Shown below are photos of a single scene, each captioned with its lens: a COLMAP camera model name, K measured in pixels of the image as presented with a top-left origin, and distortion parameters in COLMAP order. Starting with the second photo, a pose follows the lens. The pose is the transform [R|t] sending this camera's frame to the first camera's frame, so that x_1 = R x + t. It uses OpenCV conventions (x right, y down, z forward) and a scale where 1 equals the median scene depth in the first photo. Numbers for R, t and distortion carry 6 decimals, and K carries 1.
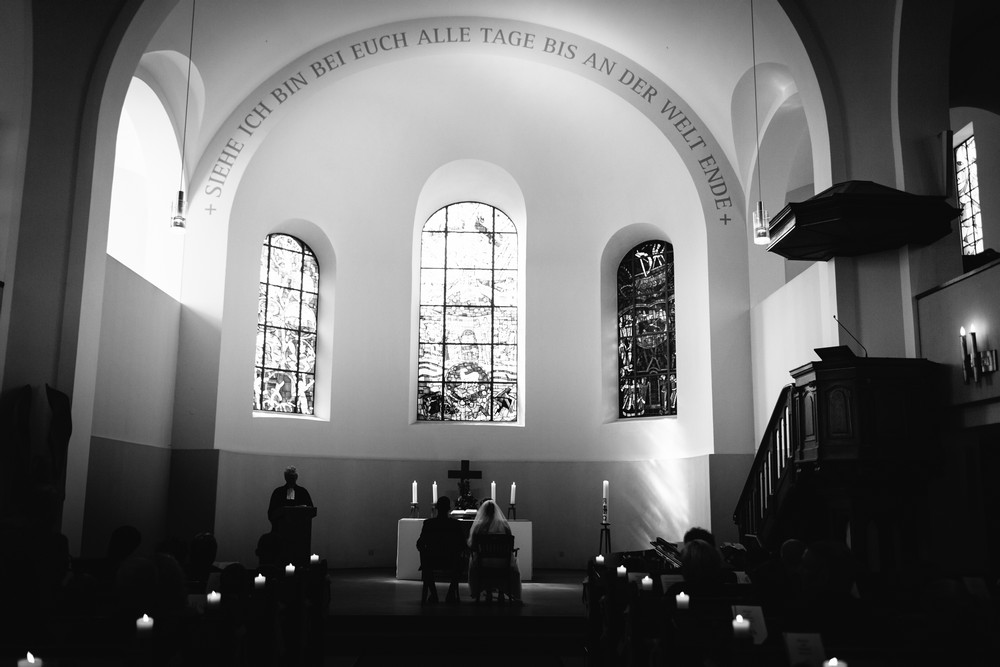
lens RADIAL K [[925.4, 0, 492.2], [0, 925.4, 333.1], [0, 0, 1]] dist [-0.001174, -0.002426]
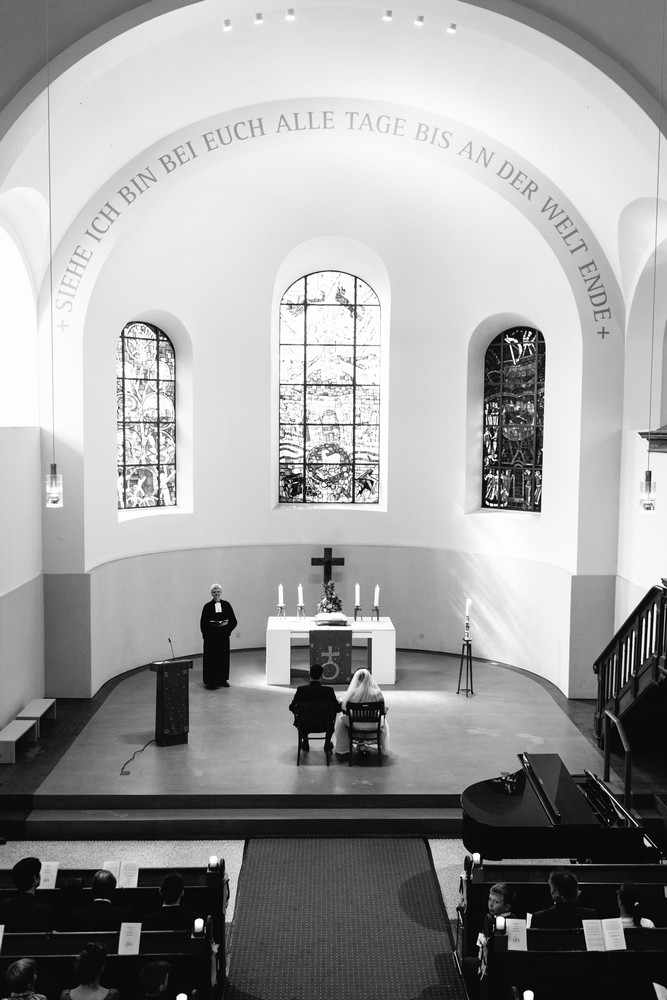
lens RADIAL K [[945.3, 0, 333.5], [0, 945.3, 500.0], [0, 0, 1]] dist [0.000330, -0.005491]
pose [[0.999987, -0.001765, -0.004817, -0.018283], [0.002926, 0.967499, 0.252857, -0.176278], [0.004214, -0.252868, 0.967492, 0.012640]]
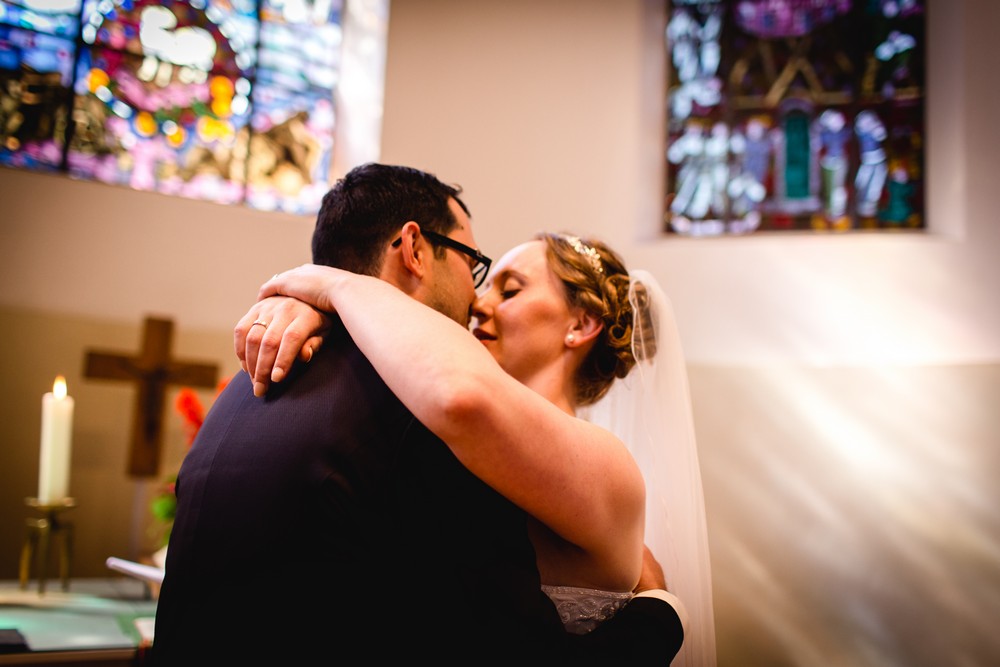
lens RADIAL K [[945.3, 0, 500.0], [0, 945.3, 333.5], [0, 0, 1]] dist [0.000330, -0.005491]
pose [[0.891262, 0.093166, 0.443815, -0.061358], [-0.119167, 0.992391, 0.030986, 0.123990], [-0.437551, -0.080504, 0.895582, 0.730190]]
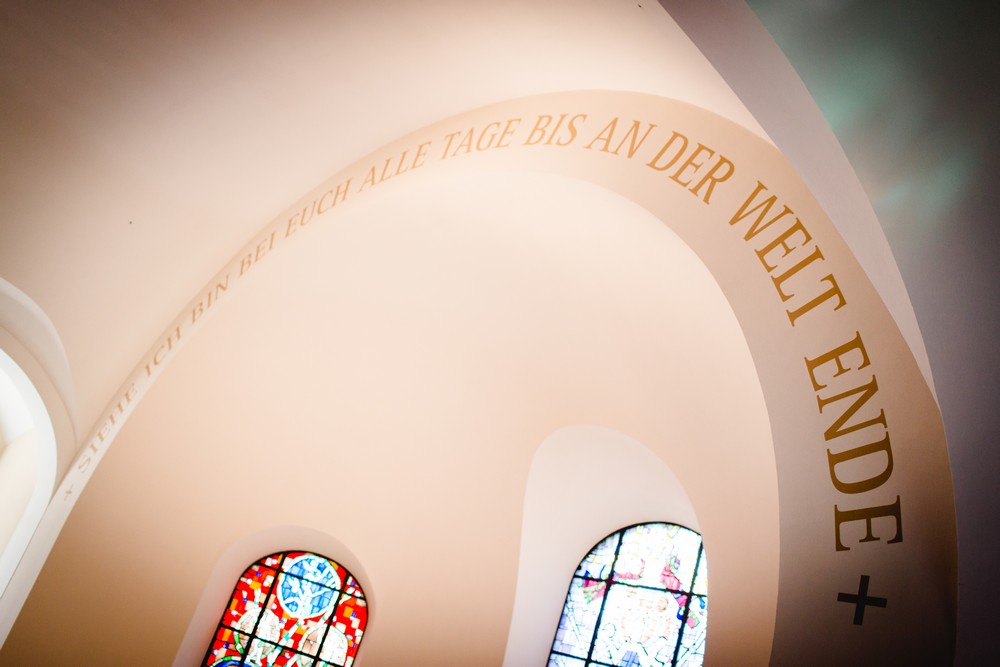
lens RADIAL K [[945.3, 0, 500.0], [0, 945.3, 333.5], [0, 0, 1]] dist [0.000330, -0.005491]
pose [[0.663964, -0.099427, -0.741125, 0.319562], [-0.174064, 0.943344, -0.282497, -0.090397], [0.727223, 0.316571, 0.609040, 0.677185]]
